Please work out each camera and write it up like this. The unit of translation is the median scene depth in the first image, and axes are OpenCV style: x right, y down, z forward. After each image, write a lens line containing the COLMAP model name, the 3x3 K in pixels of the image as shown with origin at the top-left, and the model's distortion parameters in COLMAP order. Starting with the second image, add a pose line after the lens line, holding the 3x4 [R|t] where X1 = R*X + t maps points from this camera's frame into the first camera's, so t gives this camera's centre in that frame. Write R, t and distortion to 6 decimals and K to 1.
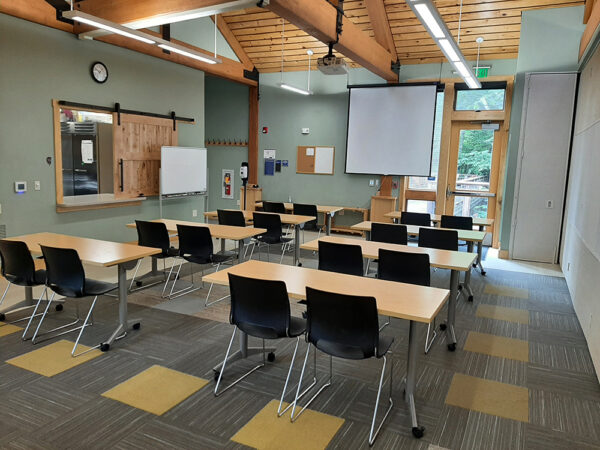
lens RADIAL K [[463.0, 0, 296.7], [0, 463.0, 225.4], [0, 0, 1]] dist [0.085851, -0.141868]
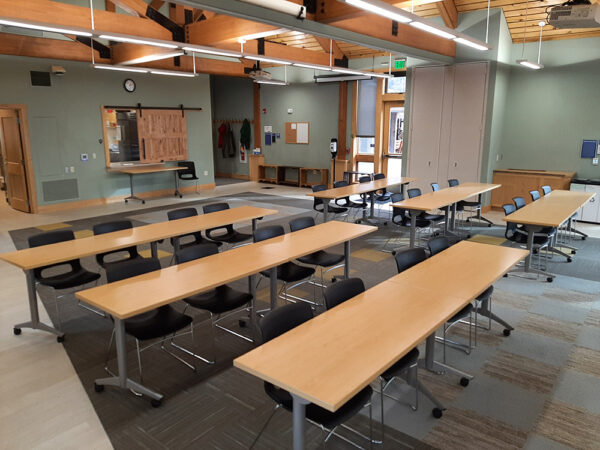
lens RADIAL K [[464.9, 0, 301.7], [0, 464.9, 222.1], [0, 0, 1]] dist [0.071347, -0.132434]
pose [[0.974107, 0.014528, -0.225621, 0.392994], [0.000313, 0.997846, 0.065603, 0.029114], [0.226088, -0.063975, 0.972004, -0.342900]]
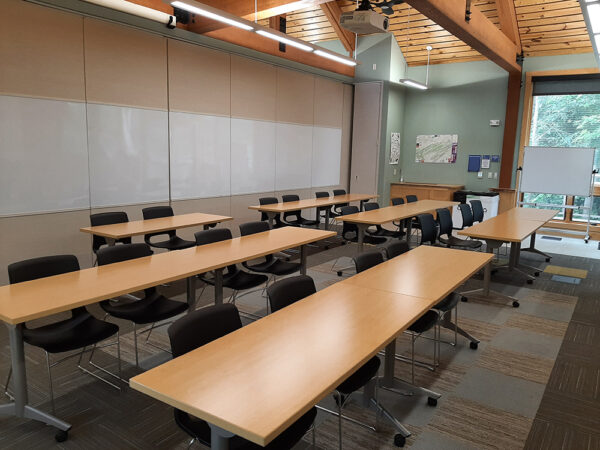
lens RADIAL K [[462.0, 0, 300.3], [0, 462.0, 224.2], [0, 0, 1]] dist [0.076730, -0.144071]
pose [[0.987327, 0.013598, -0.158116, 0.537881], [-0.011951, 0.999864, 0.011361, 0.072005], [0.158249, -0.009327, 0.987355, -0.352228]]
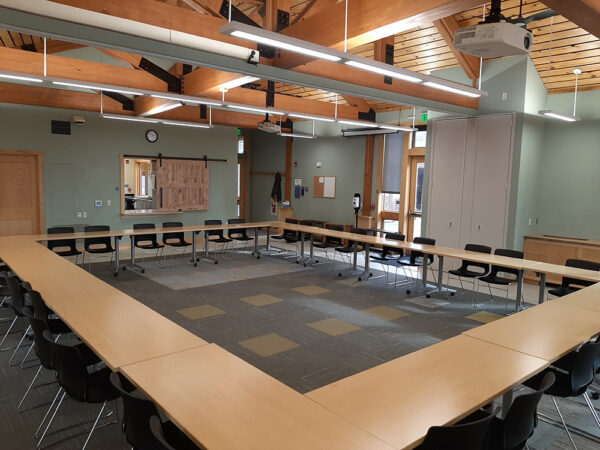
lens RADIAL K [[465.4, 0, 301.0], [0, 465.4, 219.7], [0, 0, 1]] dist [0.064123, -0.115619]
pose [[0.919478, 0.028331, -0.392119, 0.533243], [-0.052288, 0.997352, -0.050549, 0.019310], [0.389649, 0.066982, 0.918524, -0.216735]]
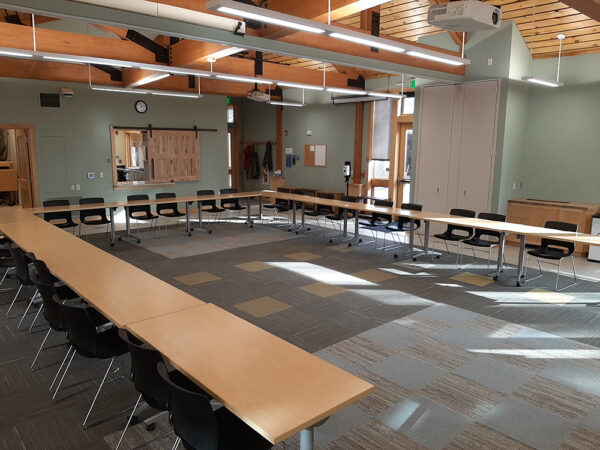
lens RADIAL K [[468.5, 0, 302.1], [0, 468.5, 222.5], [0, 0, 1]] dist [0.045126, -0.092651]
pose [[0.926311, 0.038386, -0.374800, 0.548454], [-0.032803, 0.999236, 0.021267, 0.020703], [0.375330, -0.007405, 0.926862, -0.240478]]
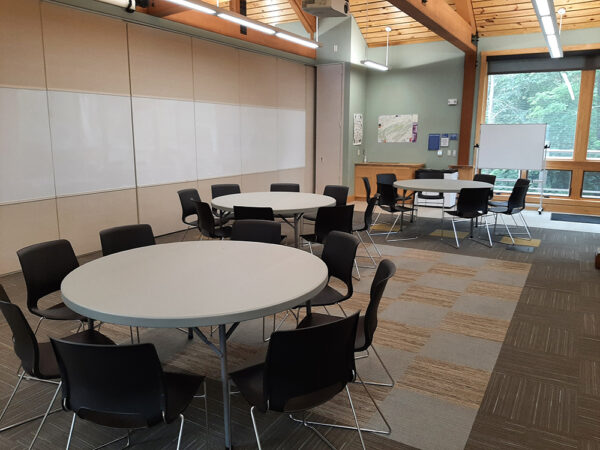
lens RADIAL K [[462.0, 0, 300.3], [0, 462.0, 224.2], [0, 0, 1]] dist [0.076730, -0.144071]
pose [[0.996082, -0.019484, -0.086257, 0.535912], [0.023654, 0.998587, 0.047586, 0.075028], [0.085208, -0.049440, 0.995136, -0.369722]]
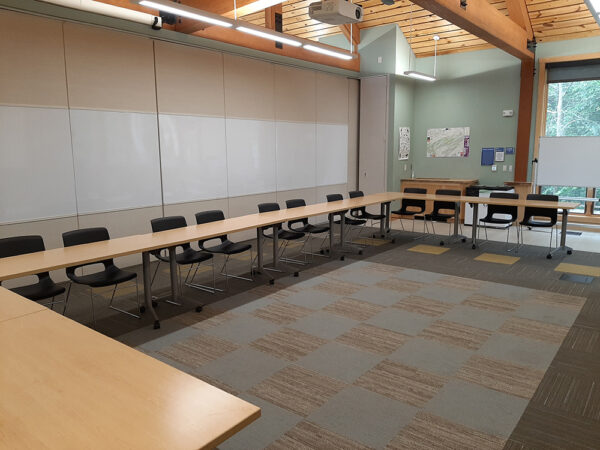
lens RADIAL K [[464.9, 0, 301.7], [0, 464.9, 222.1], [0, 0, 1]] dist [0.071347, -0.132434]
pose [[0.976365, -0.010424, -0.215879, 0.584007], [0.012867, 0.999868, 0.009917, 0.068287], [0.215747, -0.012461, 0.976370, -0.323595]]
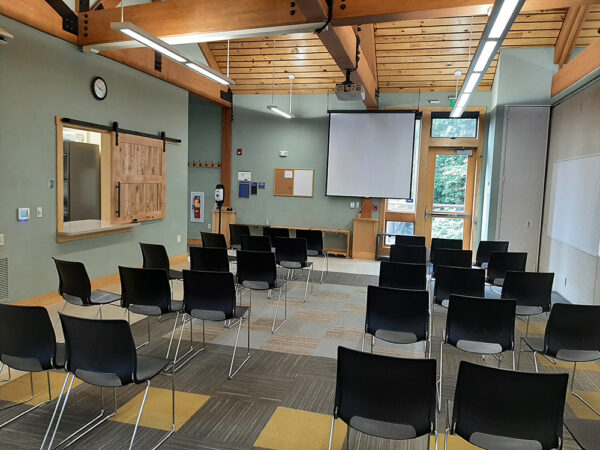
lens RADIAL K [[467.0, 0, 300.5], [0, 467.0, 223.3], [0, 0, 1]] dist [0.083066, -0.144636]
pose [[0.980562, -0.013440, 0.195747, -0.157444], [0.023025, 0.998640, -0.046774, -0.007143], [-0.194852, 0.050372, 0.979538, 0.021613]]
